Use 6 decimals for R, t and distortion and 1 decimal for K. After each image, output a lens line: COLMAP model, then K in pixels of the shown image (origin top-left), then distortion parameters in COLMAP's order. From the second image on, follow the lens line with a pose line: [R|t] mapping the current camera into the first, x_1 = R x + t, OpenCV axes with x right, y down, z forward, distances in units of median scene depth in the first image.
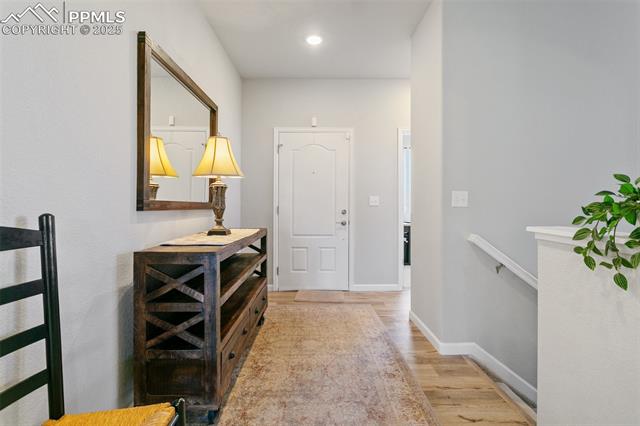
lens RADIAL K [[302.4, 0, 316.9], [0, 302.4, 206.9], [0, 0, 1]] dist [-0.000710, 0.001087]
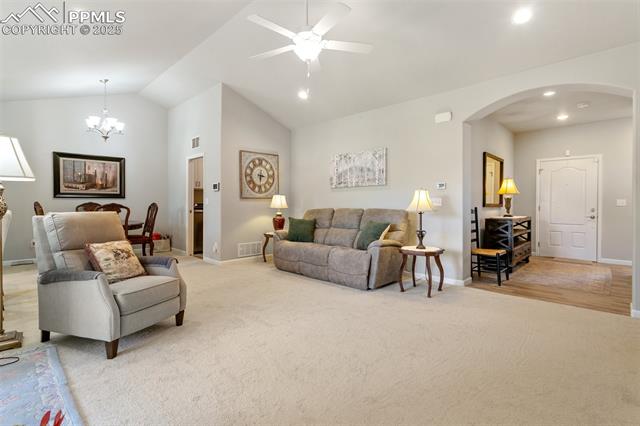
lens RADIAL K [[302.4, 0, 316.9], [0, 302.4, 206.9], [0, 0, 1]] dist [-0.000710, 0.001087]
pose [[0.709238, 0.007670, -0.704927, 0.182010], [-0.004919, 0.999970, 0.005930, -0.000201], [0.704952, -0.000738, 0.709255, -1.079678]]
